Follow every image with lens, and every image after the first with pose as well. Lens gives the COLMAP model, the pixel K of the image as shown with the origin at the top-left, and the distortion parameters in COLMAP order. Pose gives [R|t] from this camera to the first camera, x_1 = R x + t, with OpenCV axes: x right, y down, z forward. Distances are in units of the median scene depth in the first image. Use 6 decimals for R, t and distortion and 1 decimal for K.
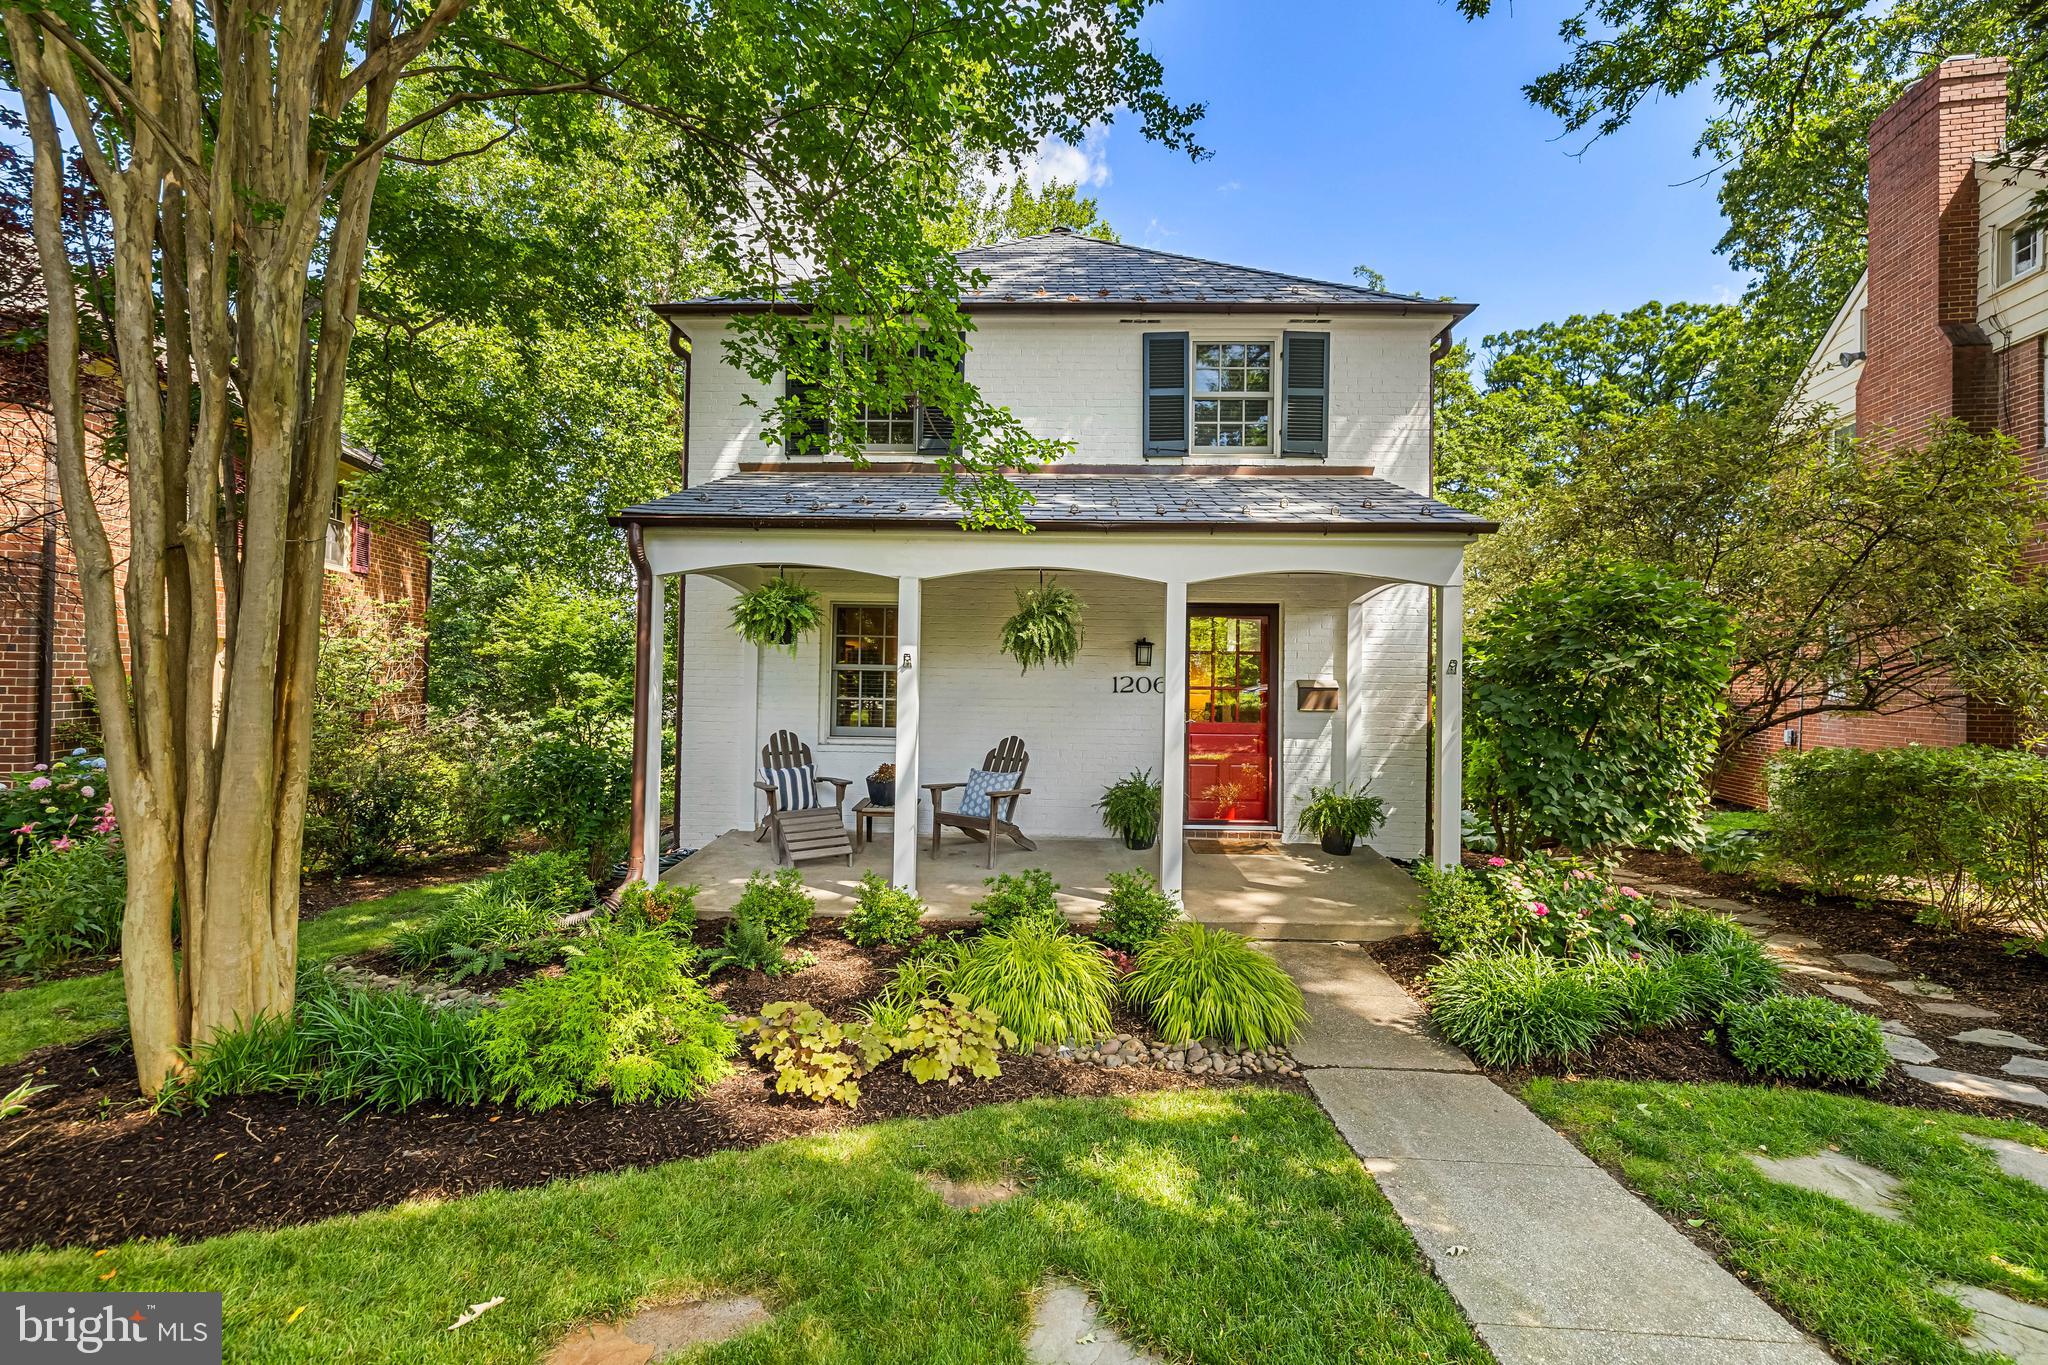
lens RADIAL K [[857.0, 0, 1022.8], [0, 857.0, 667.4], [0, 0, 1]] dist [0.002617, -0.001069]
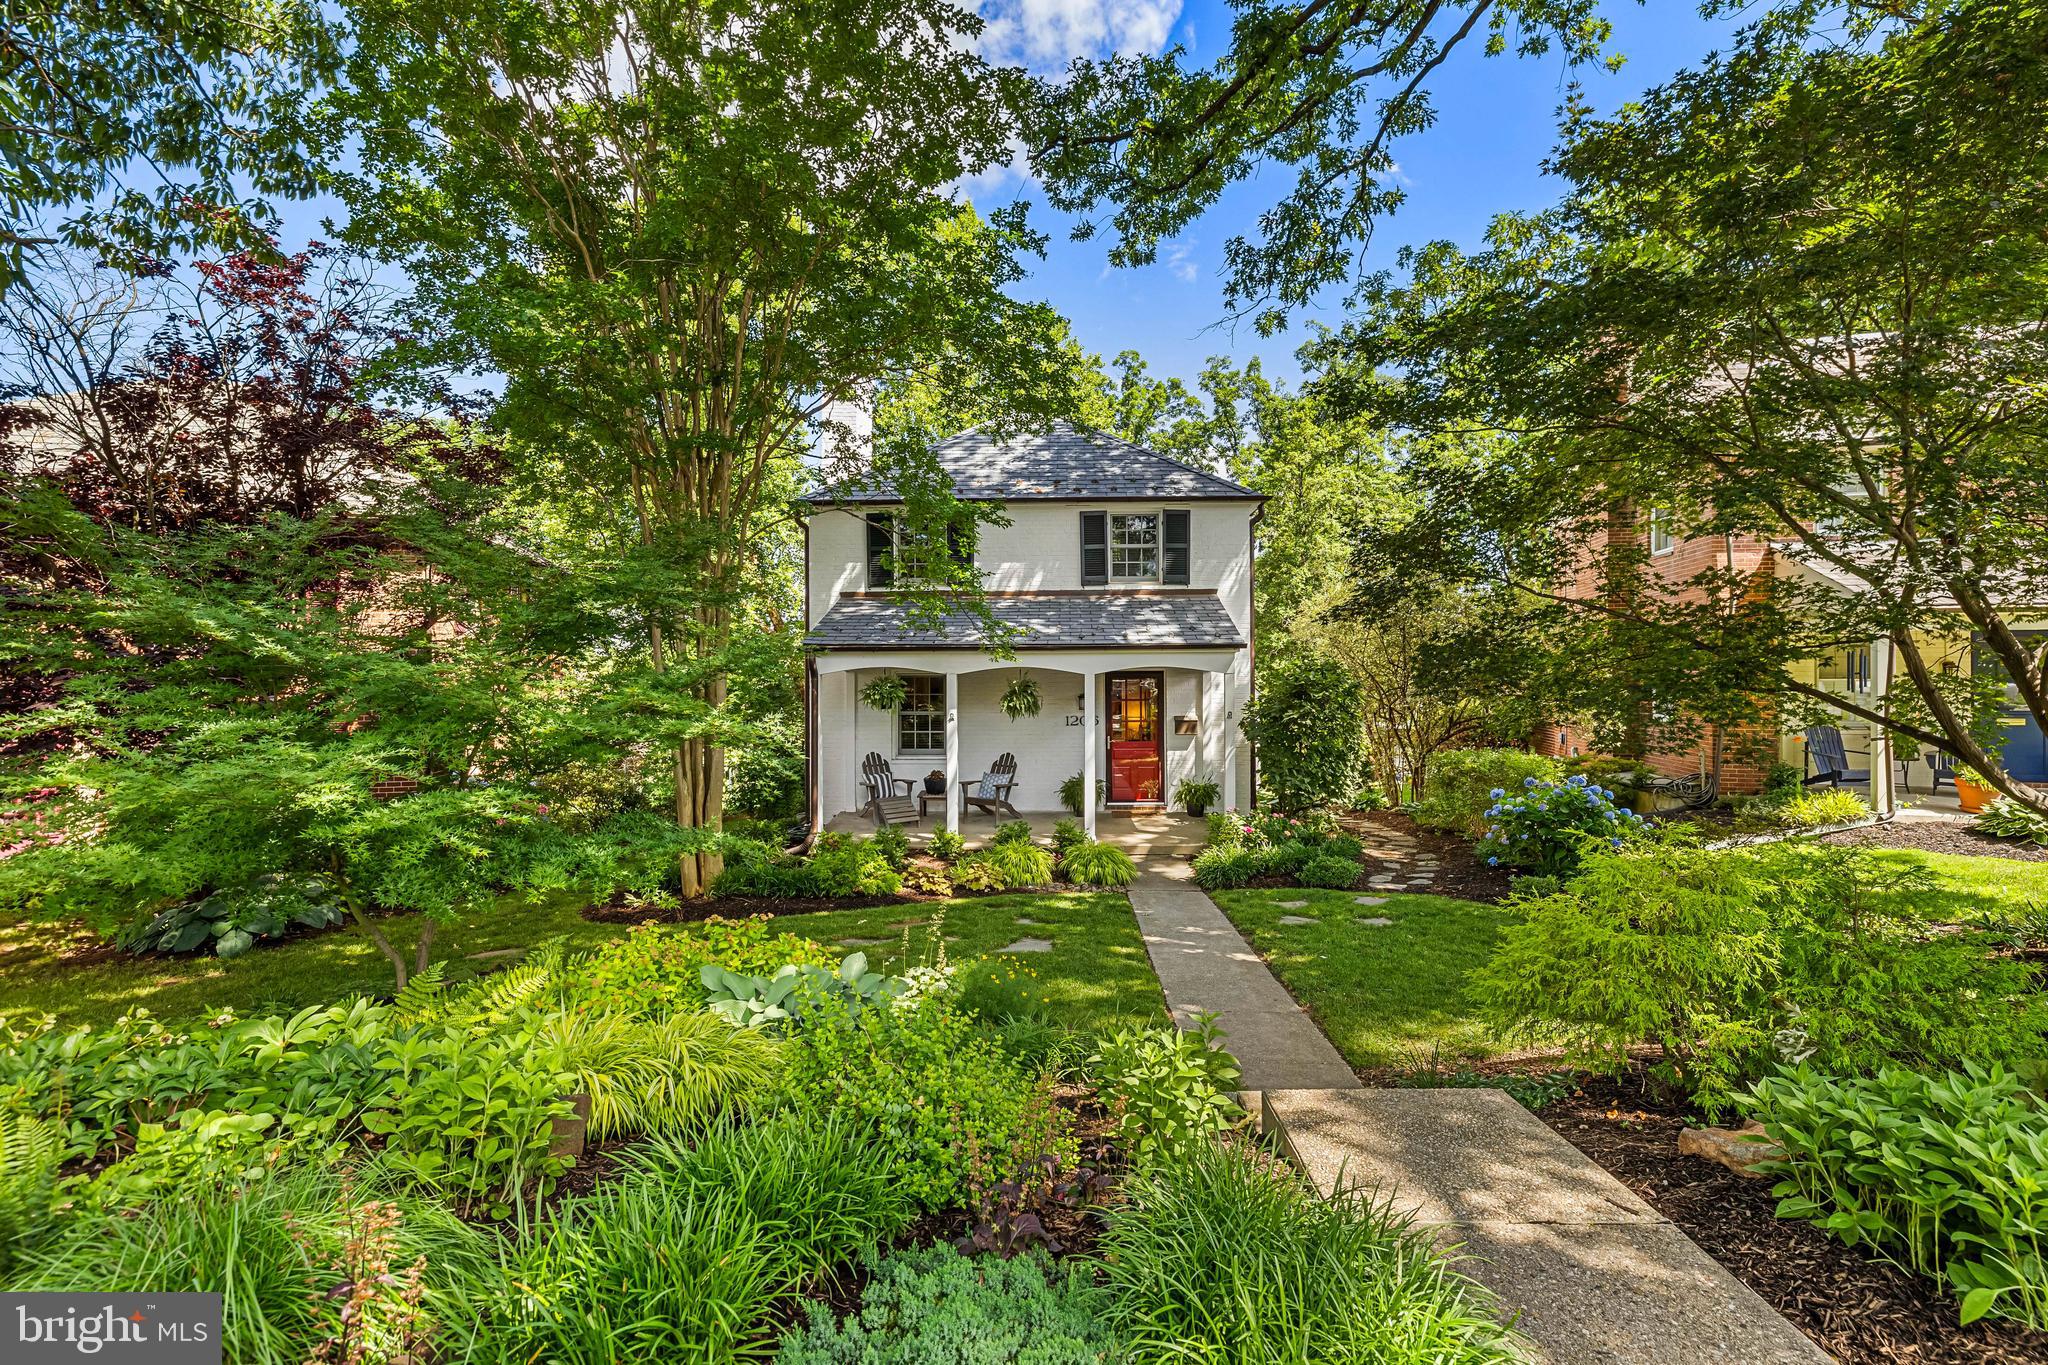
lens RADIAL K [[893.6, 0, 1027.7], [0, 893.6, 687.2], [0, 0, 1]] dist [0.001559, 0.000993]
pose [[0.999741, -0.020224, 0.010421, 0.012878], [0.019983, 0.999542, 0.022709, -0.093581], [-0.010875, -0.022495, 0.999688, -0.810250]]
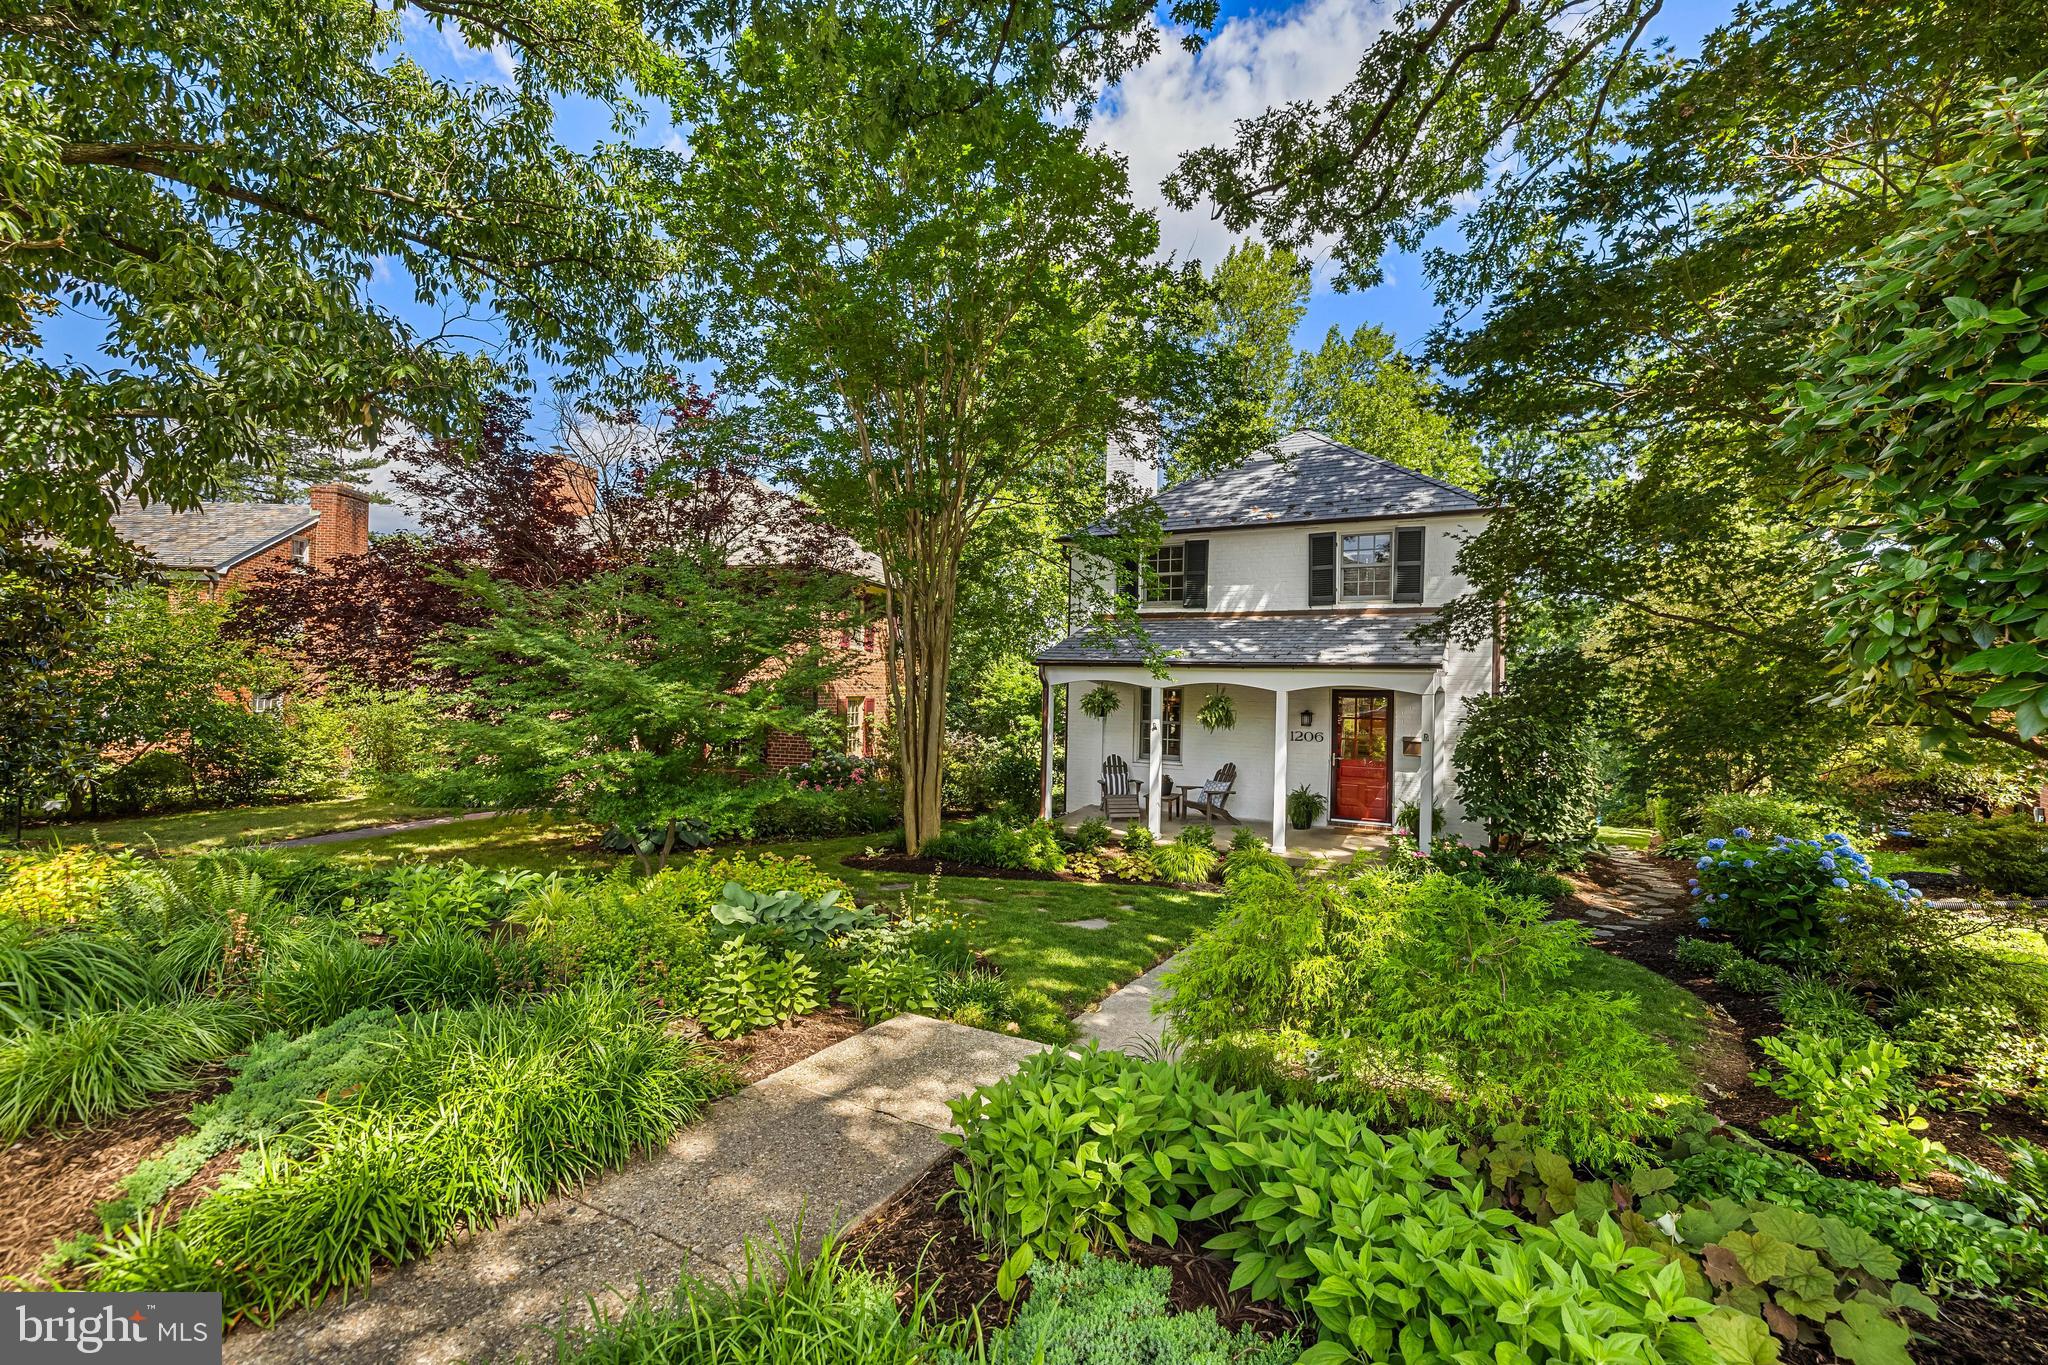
lens RADIAL K [[857.0, 0, 1052.3], [0, 857.0, 695.4], [0, 0, 1]] dist [0.002617, -0.001069]
pose [[0.903316, 0.009341, -0.428875, 0.445021], [-0.001933, 0.999841, 0.017705, -0.099138], [0.428972, -0.015165, 0.903190, -0.846583]]
